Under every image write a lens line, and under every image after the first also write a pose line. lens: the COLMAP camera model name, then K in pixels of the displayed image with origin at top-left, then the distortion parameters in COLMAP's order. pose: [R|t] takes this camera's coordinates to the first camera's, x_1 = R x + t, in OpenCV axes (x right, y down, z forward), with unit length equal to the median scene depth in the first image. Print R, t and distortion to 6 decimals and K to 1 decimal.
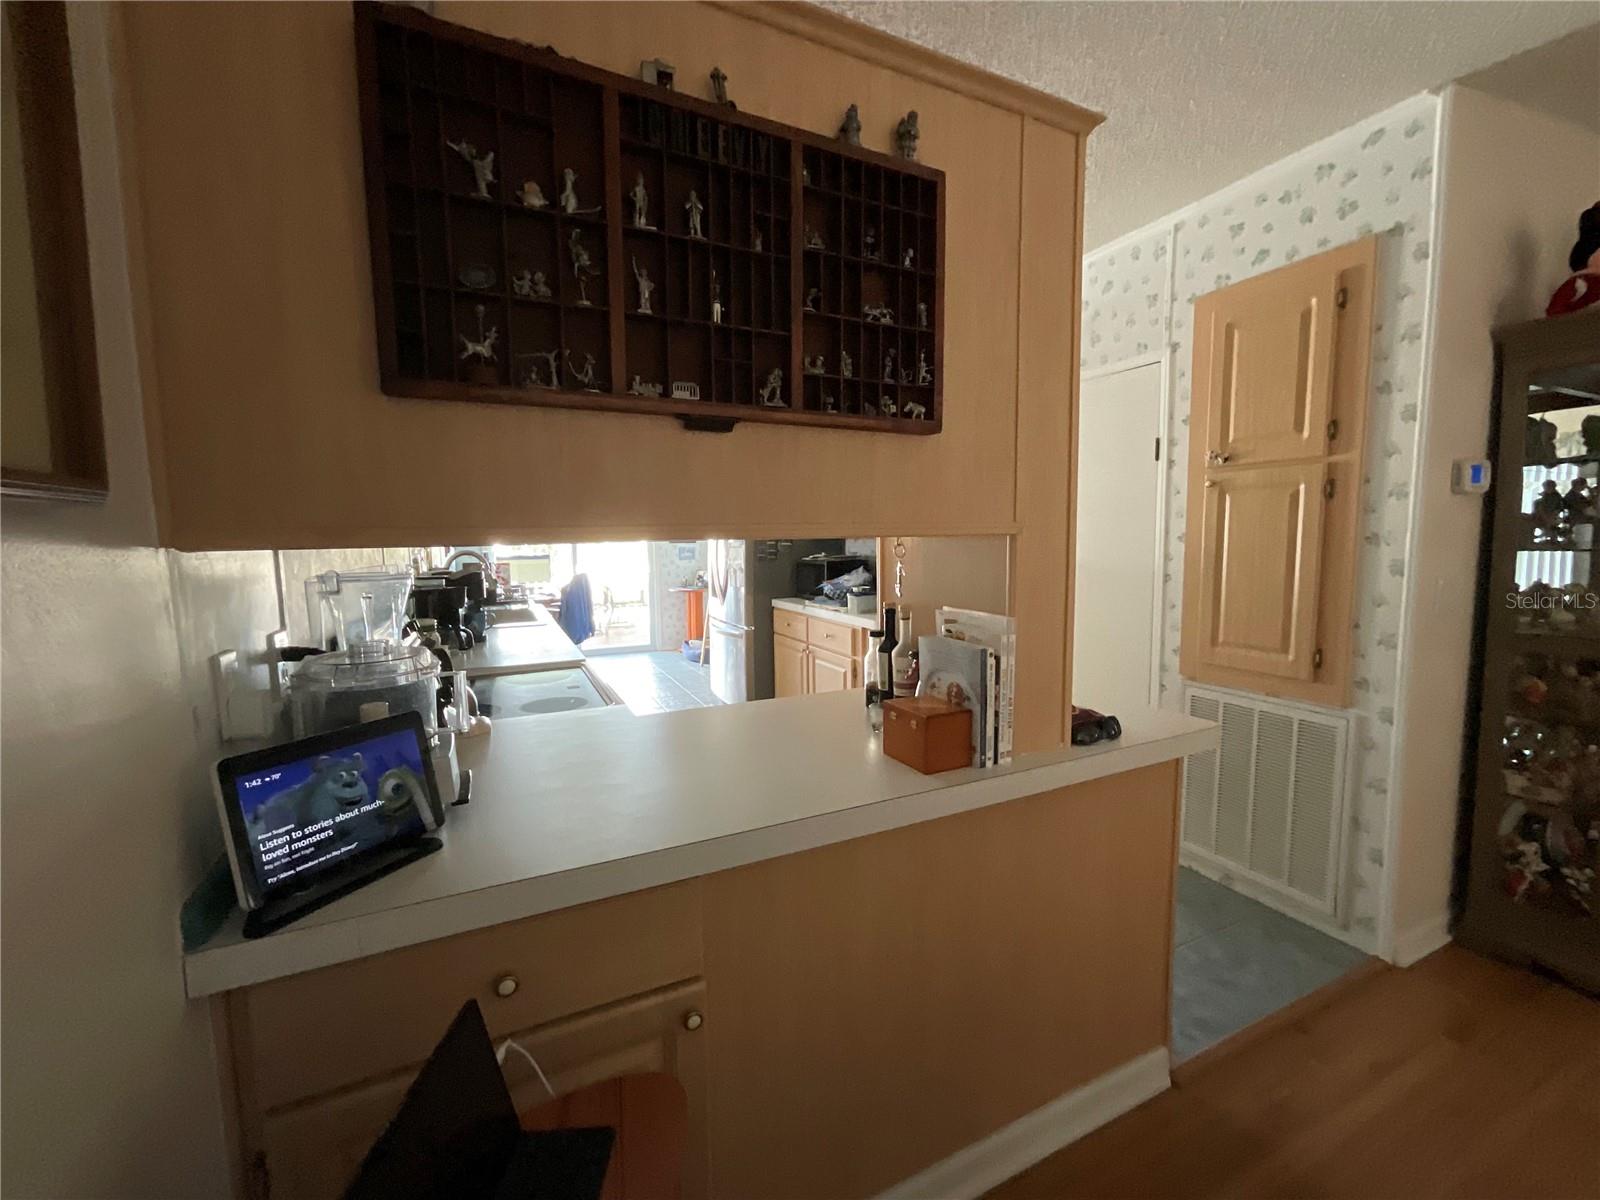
lens RADIAL K [[648.7, 0, 802.7], [0, 648.7, 598.4], [0, 0, 1]] dist [0.001214, -0.001126]
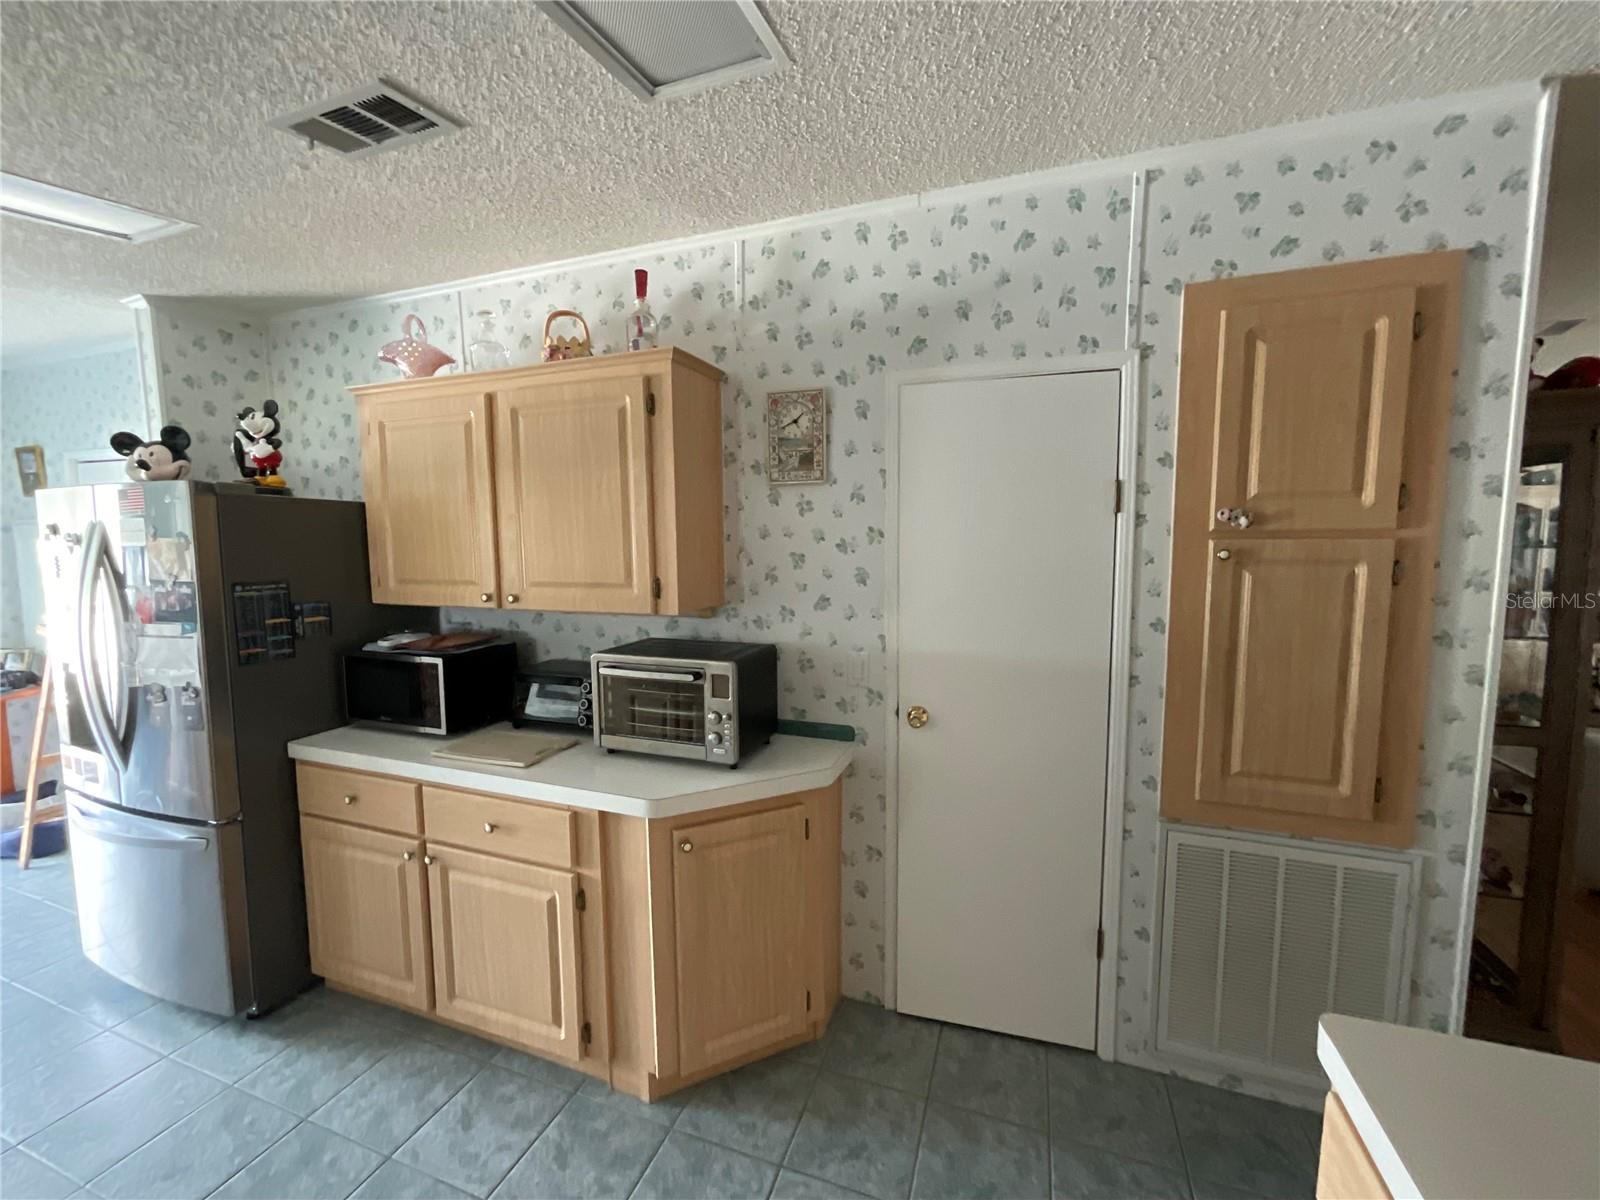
lens RADIAL K [[648.7, 0, 796.0], [0, 648.7, 601.5], [0, 0, 1]] dist [0.001214, -0.001126]
pose [[0.717550, -0.054139, 0.694399, -0.206502], [0.058587, 0.998133, 0.017279, -0.170755], [-0.694038, 0.028284, 0.719382, 0.847070]]
